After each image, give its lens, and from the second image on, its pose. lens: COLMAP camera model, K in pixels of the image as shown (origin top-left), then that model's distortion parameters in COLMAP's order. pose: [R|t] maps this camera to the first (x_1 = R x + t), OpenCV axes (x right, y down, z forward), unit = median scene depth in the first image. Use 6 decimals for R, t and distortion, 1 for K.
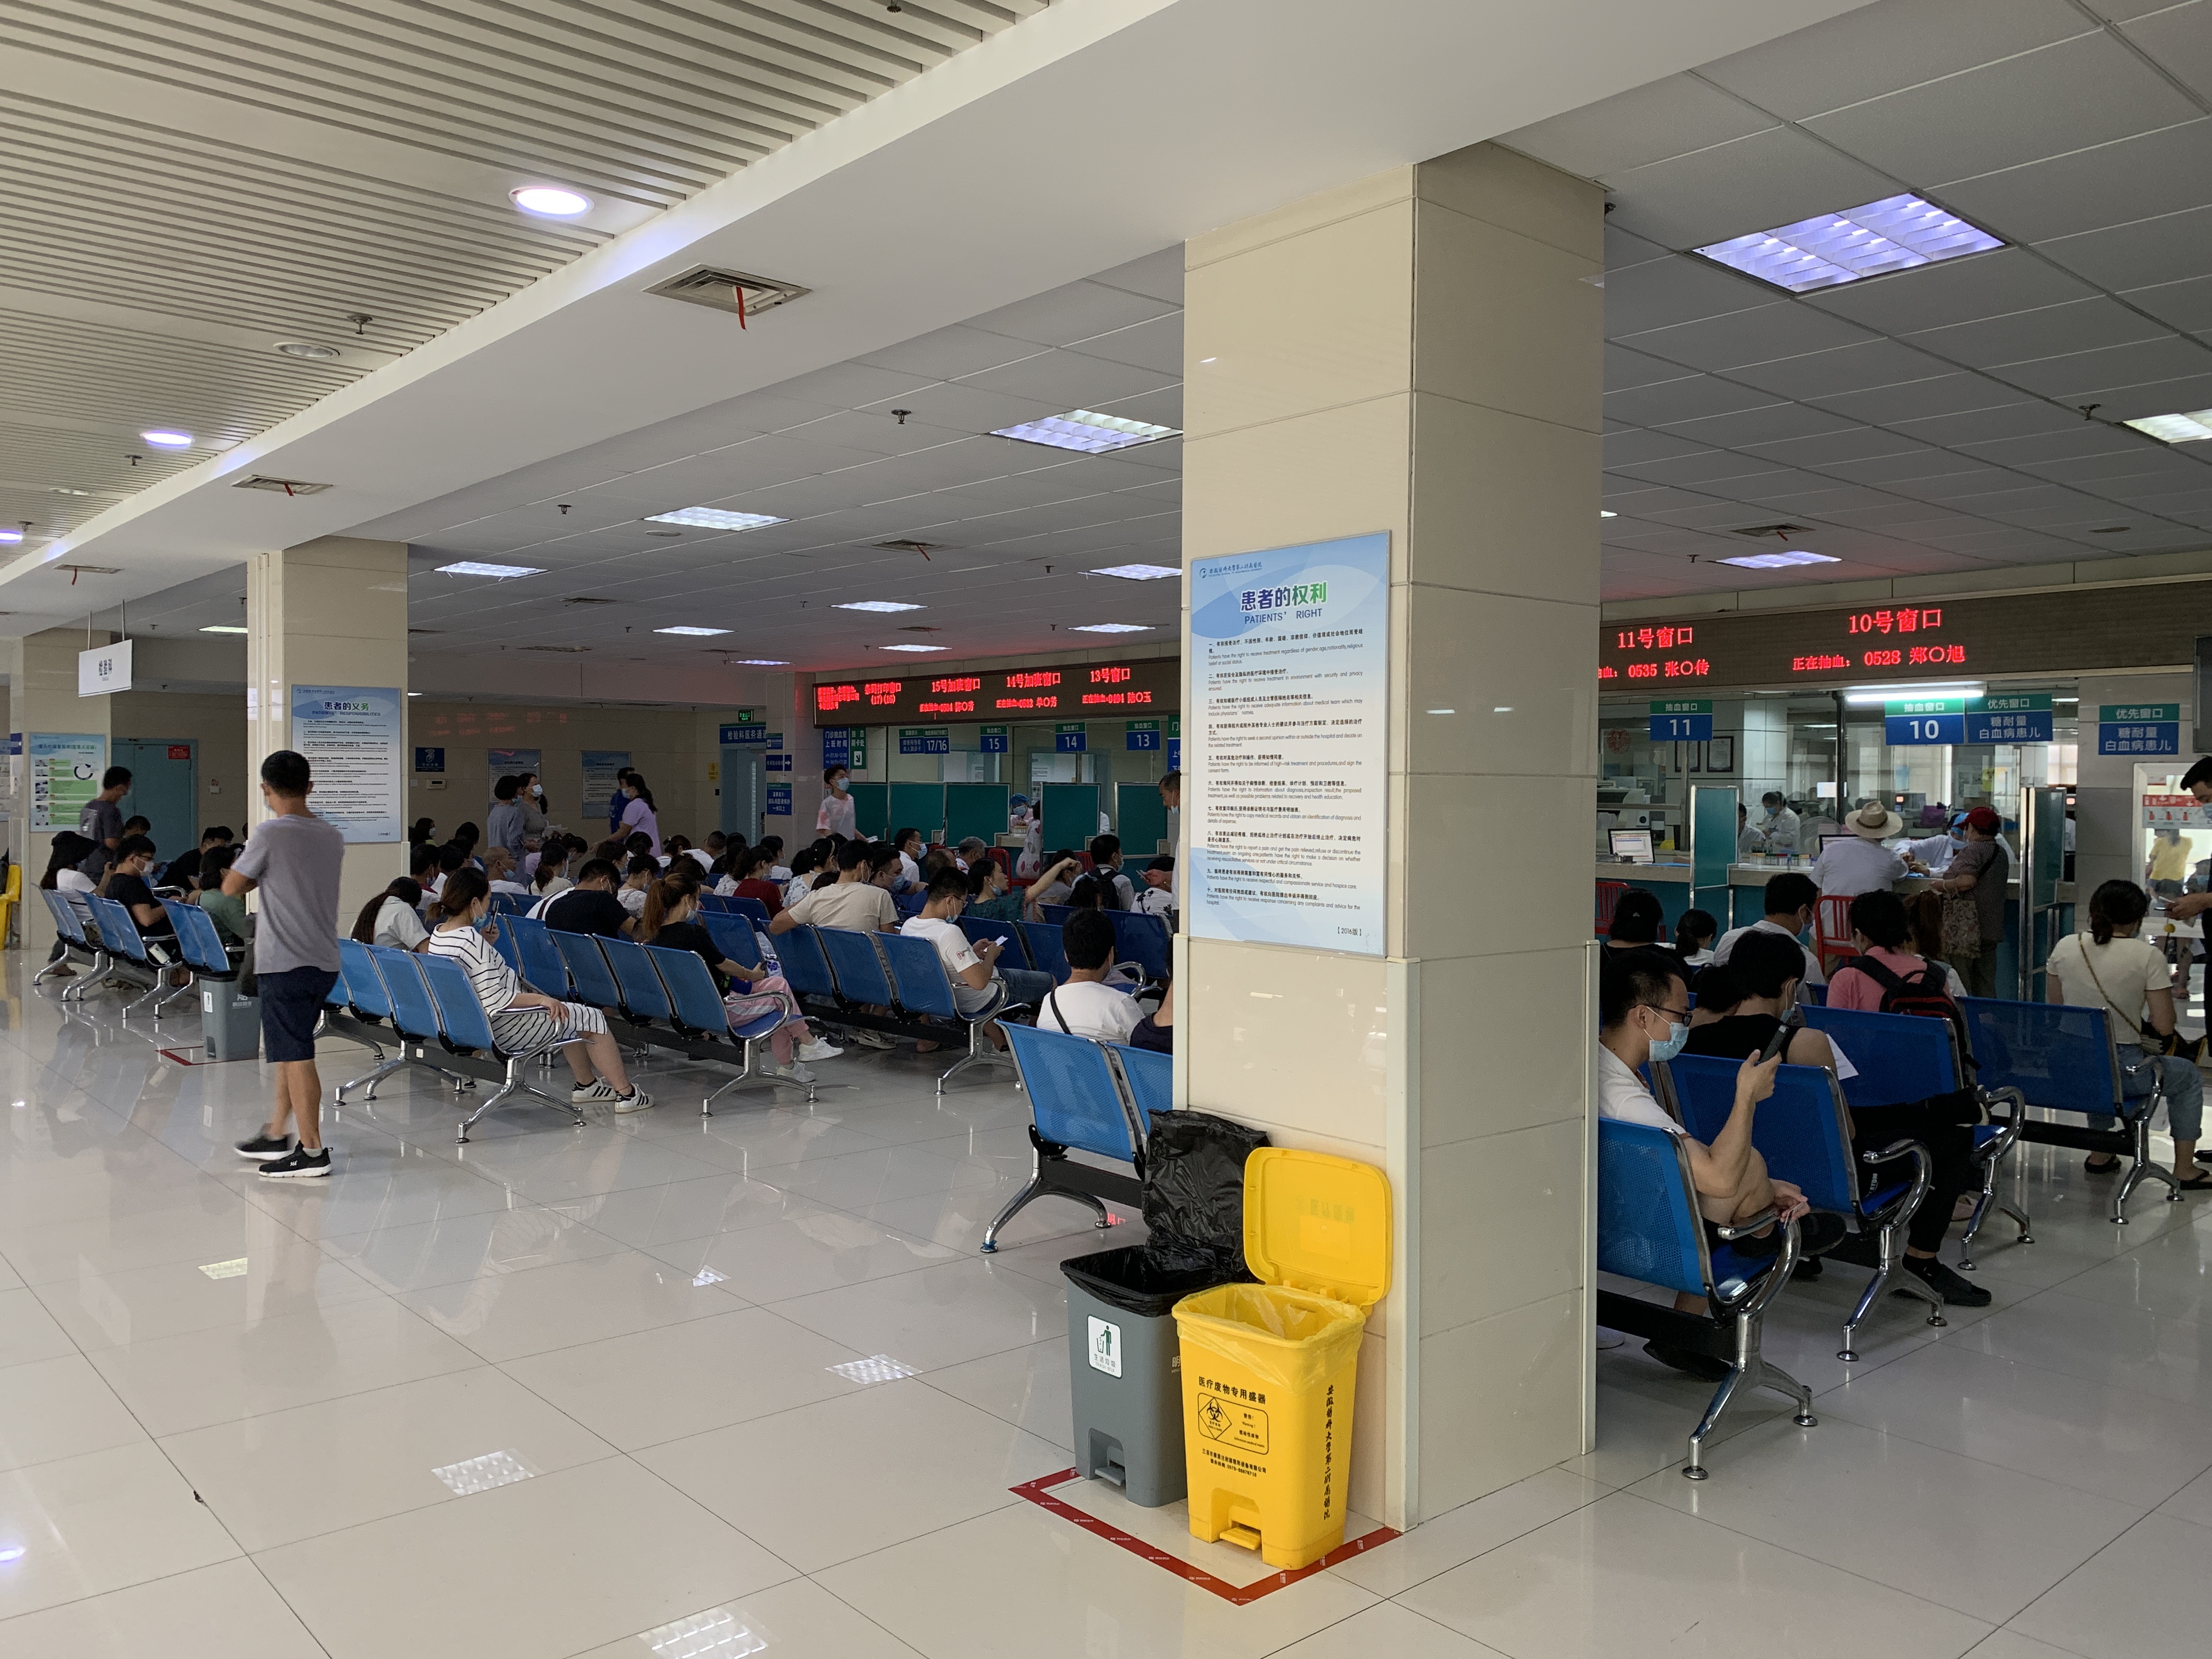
lens RADIAL K [[1686.7, 0, 1110.5], [0, 1686.7, 804.5], [0, 0, 1]] dist [0.010731, -0.001712]
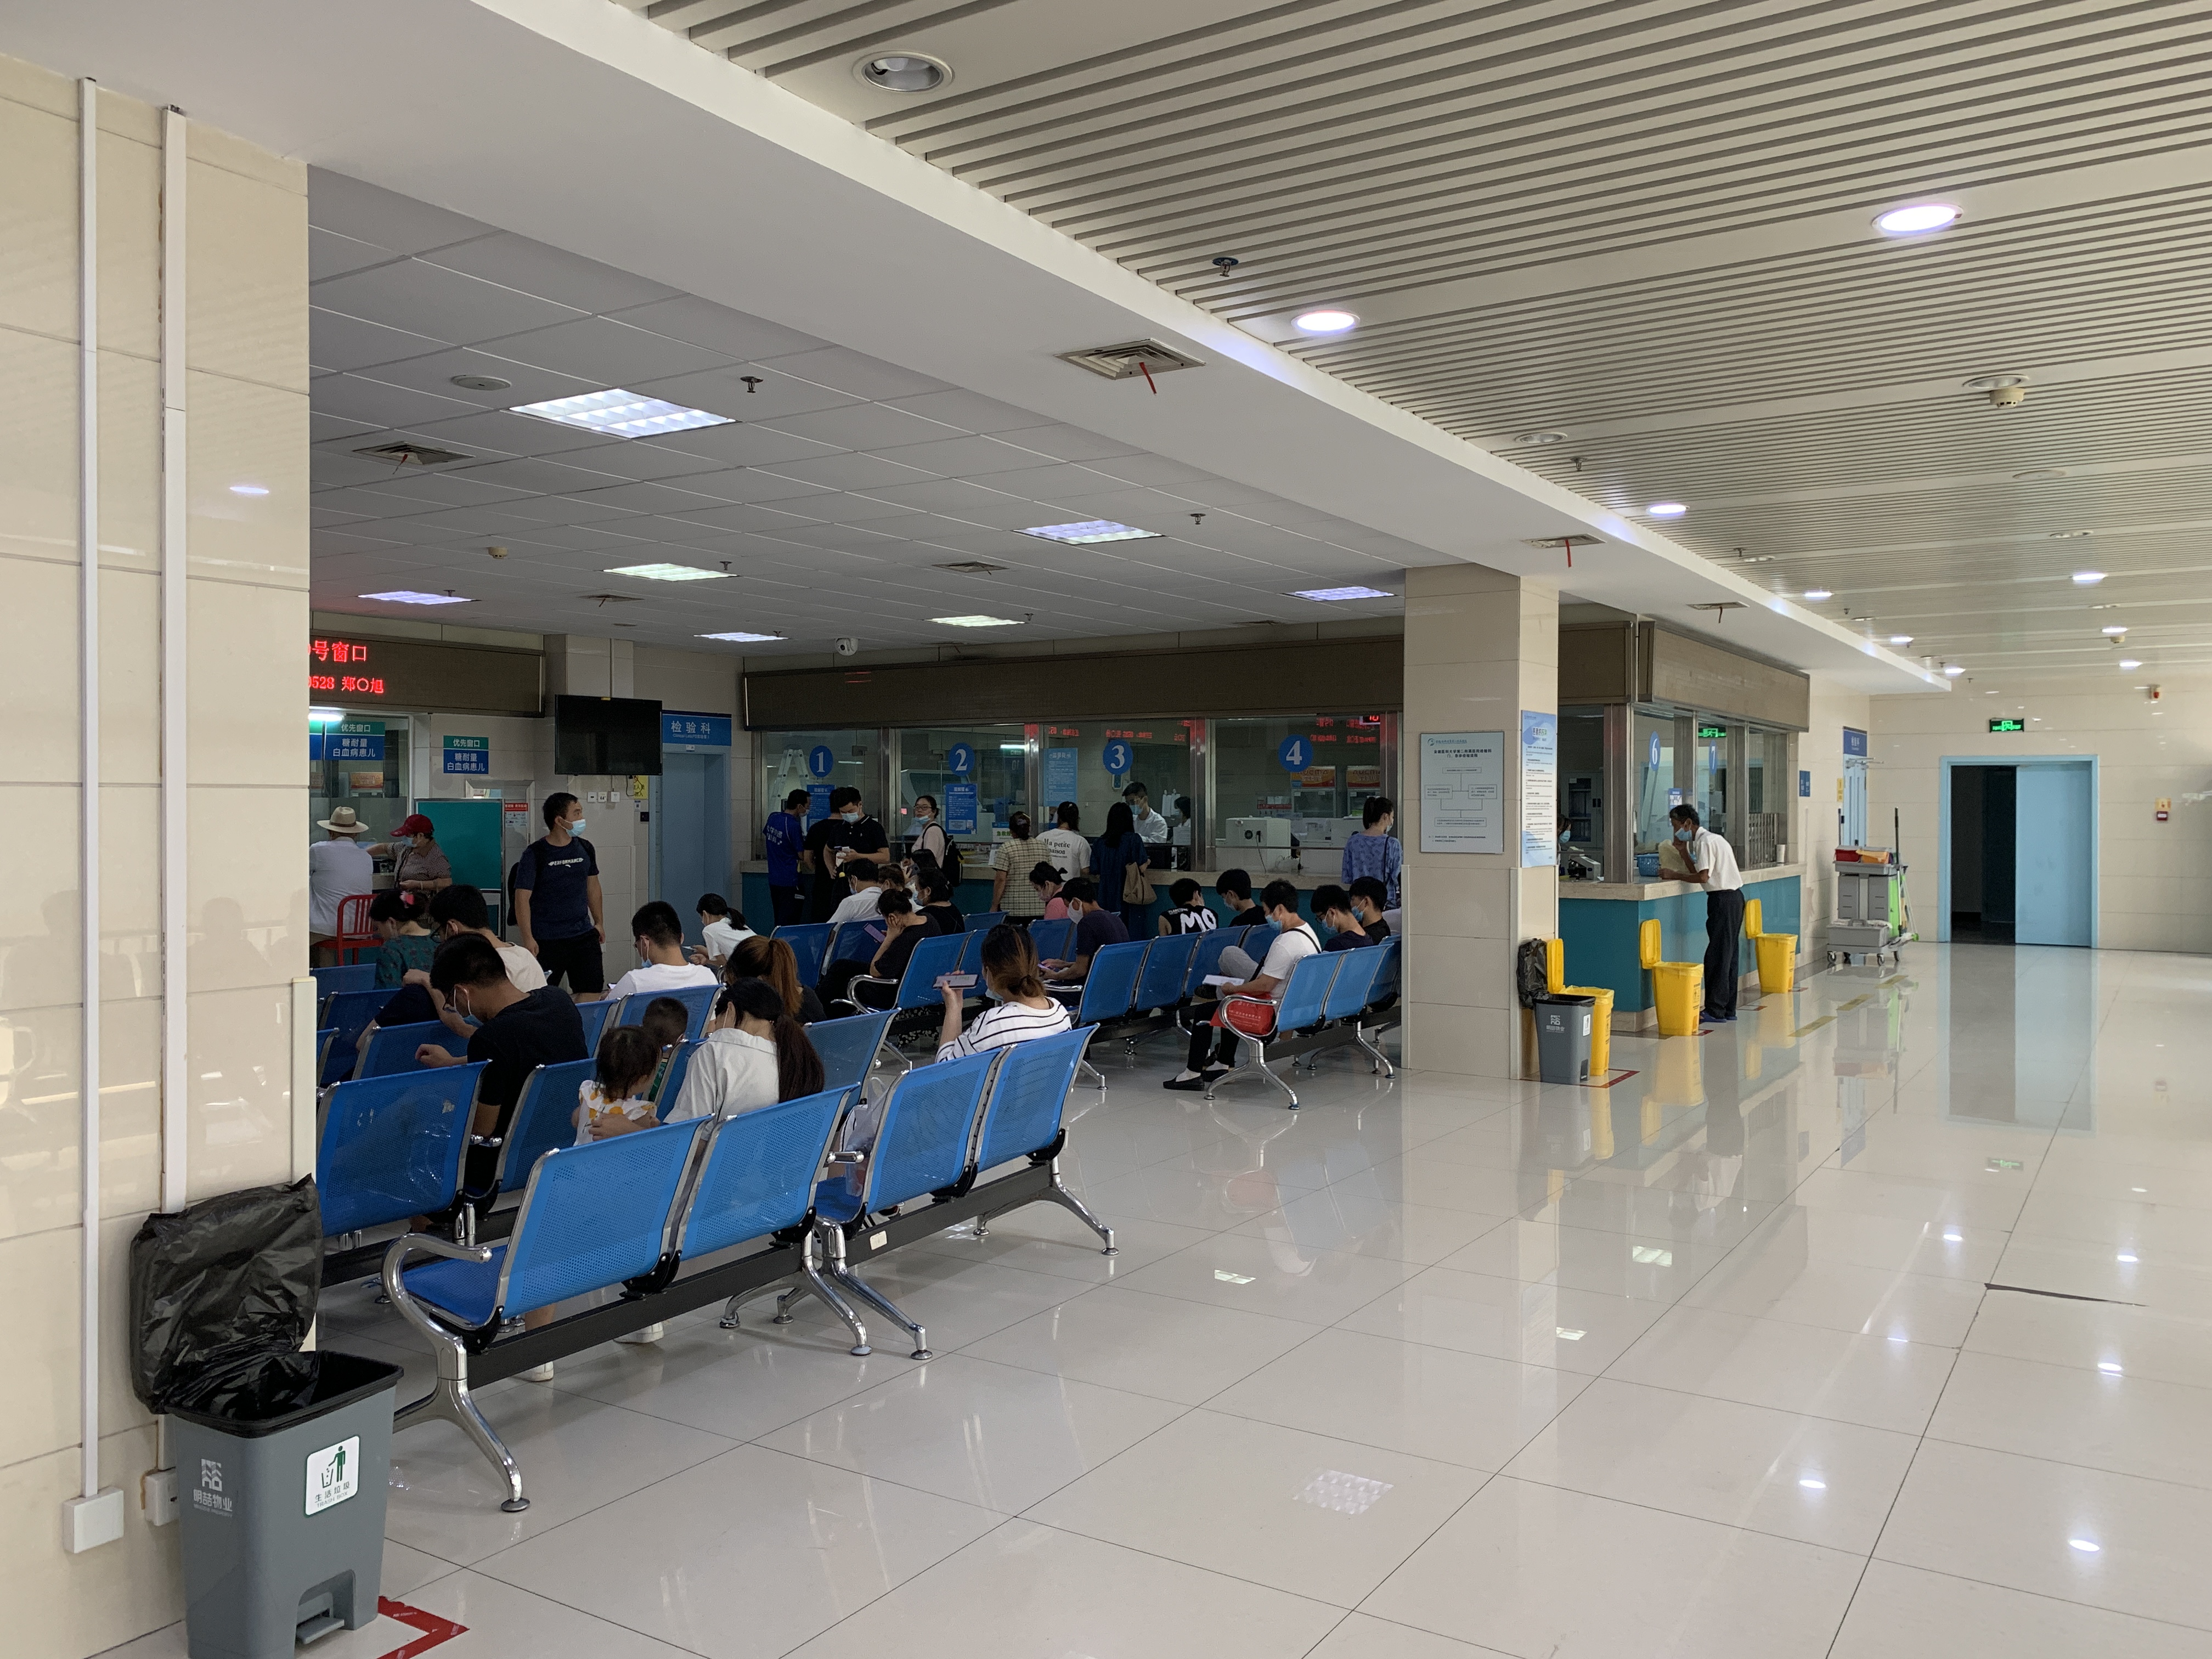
lens RADIAL K [[1704.7, 0, 1110.0], [0, 1704.7, 822.2], [0, 0, 1]] dist [0.066231, -0.056202]
pose [[-0.280931, -0.013378, 0.959635, -0.850982], [0.008946, 0.999823, 0.016557, -0.008545], [-0.959686, 0.013237, -0.280762, 0.881016]]
